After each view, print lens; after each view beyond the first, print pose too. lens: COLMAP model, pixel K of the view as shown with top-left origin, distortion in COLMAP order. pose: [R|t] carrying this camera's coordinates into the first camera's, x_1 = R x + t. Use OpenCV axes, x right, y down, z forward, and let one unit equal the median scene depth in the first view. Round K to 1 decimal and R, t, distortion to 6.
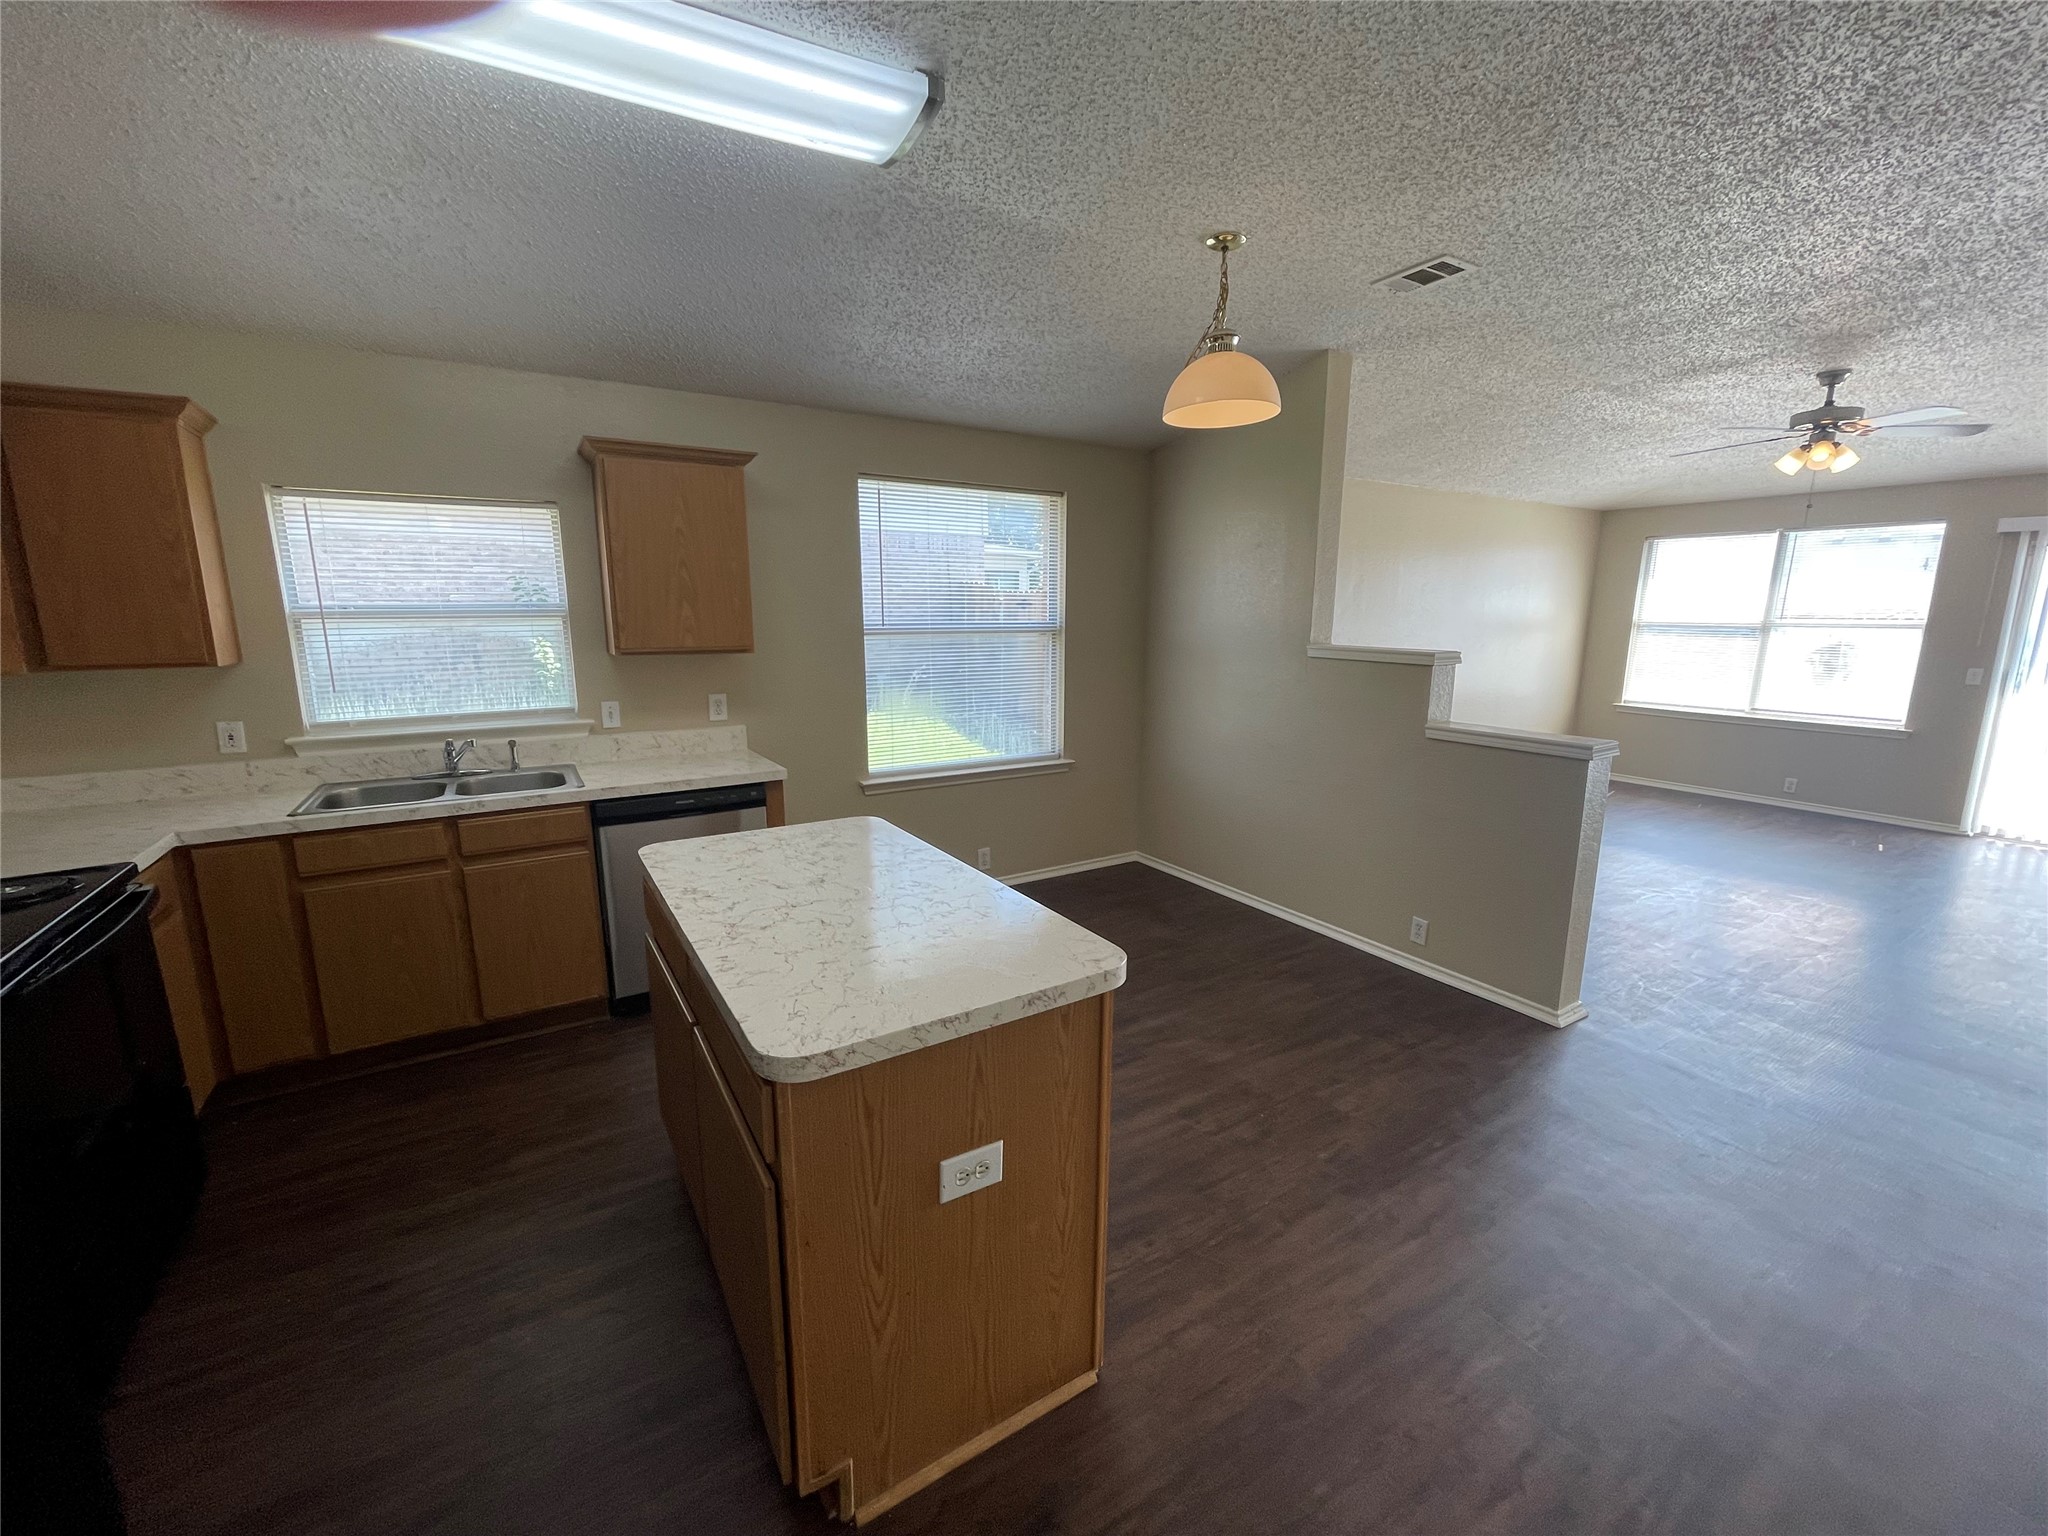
lens RADIAL K [[825.2, 0, 1009.4], [0, 825.2, 765.3], [0, 0, 1]] dist [0.001287, -0.002538]
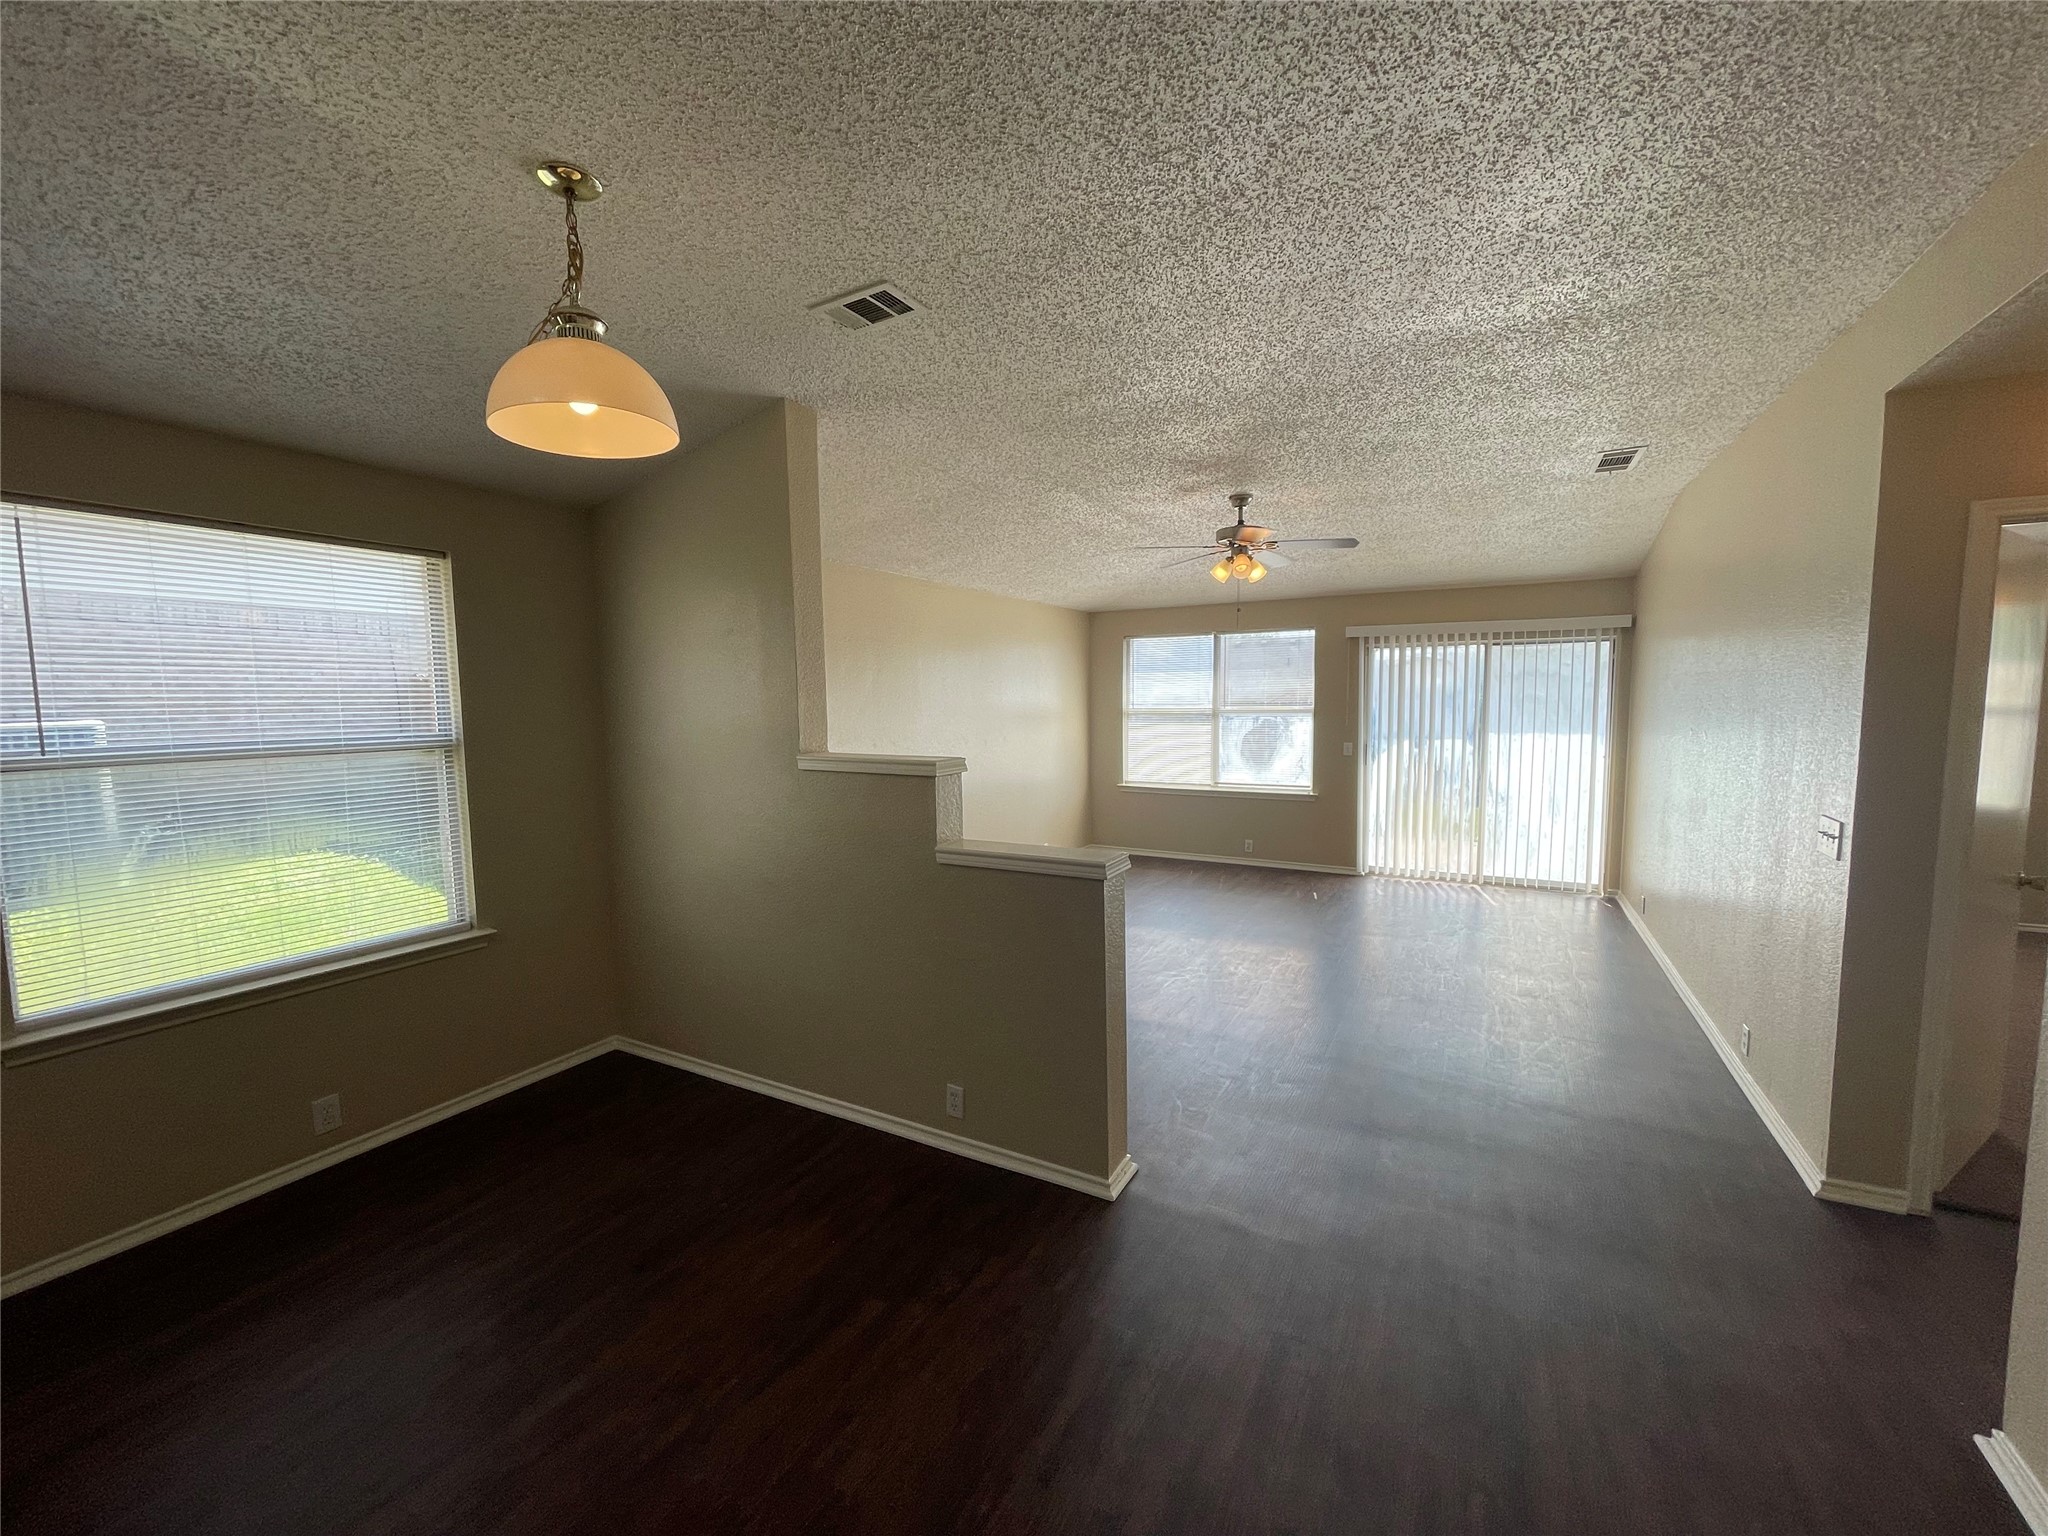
lens RADIAL K [[828.1, 0, 1018.3], [0, 828.1, 766.6], [0, 0, 1]] dist [-0.002387, 0.000272]
pose [[0.870134, -0.054323, 0.489813, 0.181663], [0.107034, 0.991013, -0.080233, -0.055858], [-0.481052, 0.122240, 0.868128, 0.240997]]
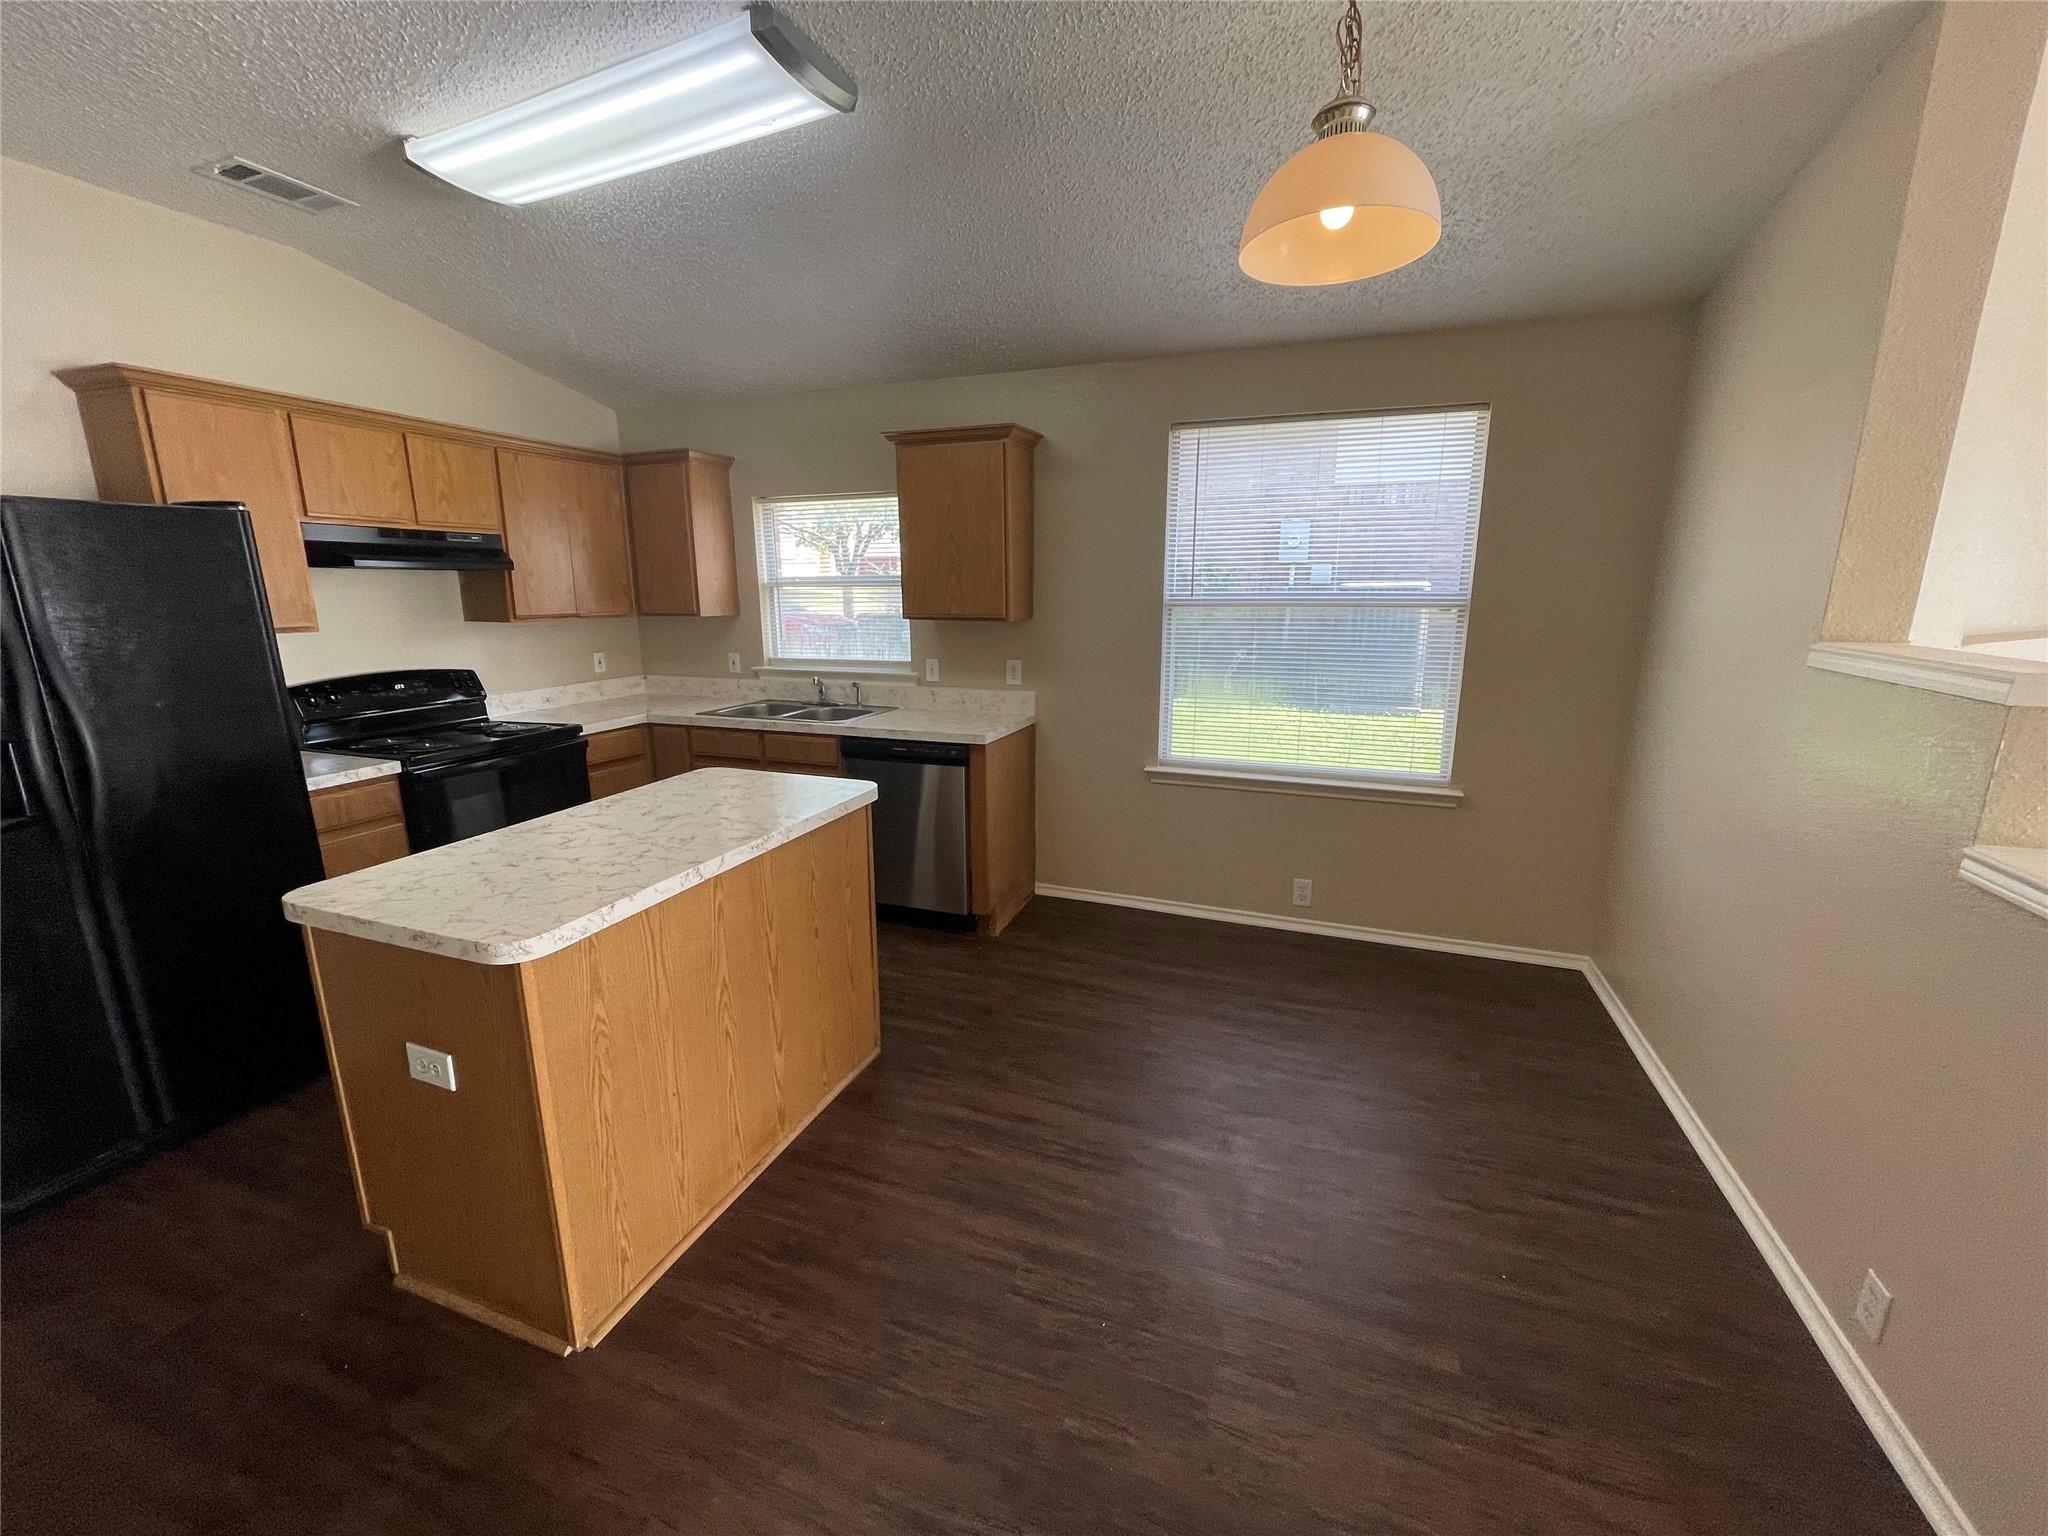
lens RADIAL K [[822.3, 0, 1013.4], [0, 822.3, 767.0], [0, 0, 1]] dist [0.007136, -0.005804]
pose [[0.612401, 0.169066, -0.772258, 0.540578], [-0.143472, 0.984411, 0.101738, -0.064648], [0.777419, 0.048493, 0.627111, 0.382283]]
